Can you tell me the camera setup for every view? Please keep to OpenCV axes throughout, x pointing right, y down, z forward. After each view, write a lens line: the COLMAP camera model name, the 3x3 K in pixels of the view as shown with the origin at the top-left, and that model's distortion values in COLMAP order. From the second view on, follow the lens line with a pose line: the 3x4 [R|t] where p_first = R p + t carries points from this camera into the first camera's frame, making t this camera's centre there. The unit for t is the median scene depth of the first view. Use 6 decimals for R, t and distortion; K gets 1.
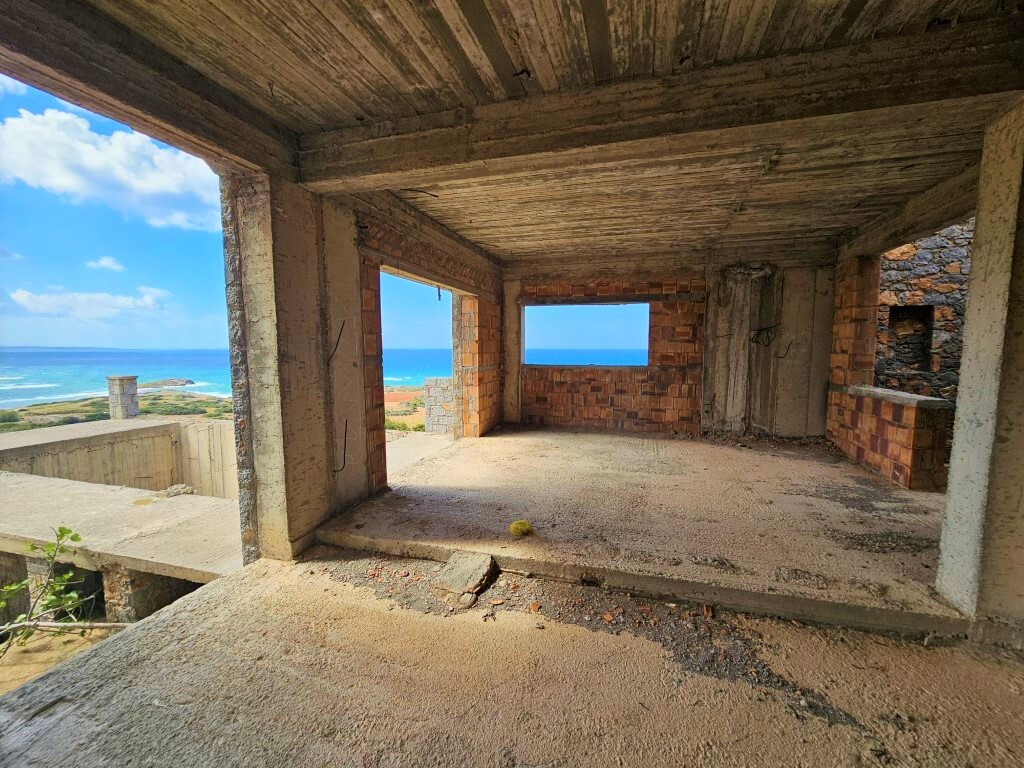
lens RADIAL K [[414.0, 0, 517.7], [0, 414.0, 389.1], [0, 0, 1]] dist [-0.000515, 0.000020]
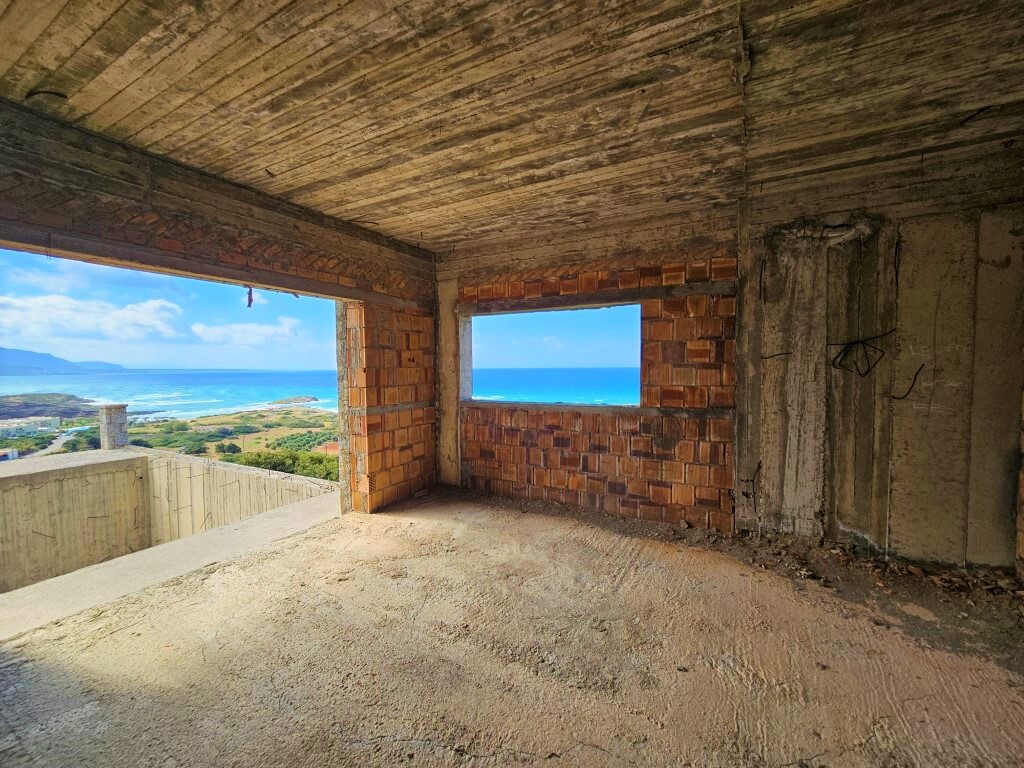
lens RADIAL K [[414.0, 0, 520.0], [0, 414.0, 389.6], [0, 0, 1]] dist [-0.000515, 0.000020]
pose [[0.977123, 0.002431, -0.212659, 0.273160], [-0.011676, 0.999040, -0.042228, -0.055187], [0.212352, 0.043745, 0.976214, 0.383448]]
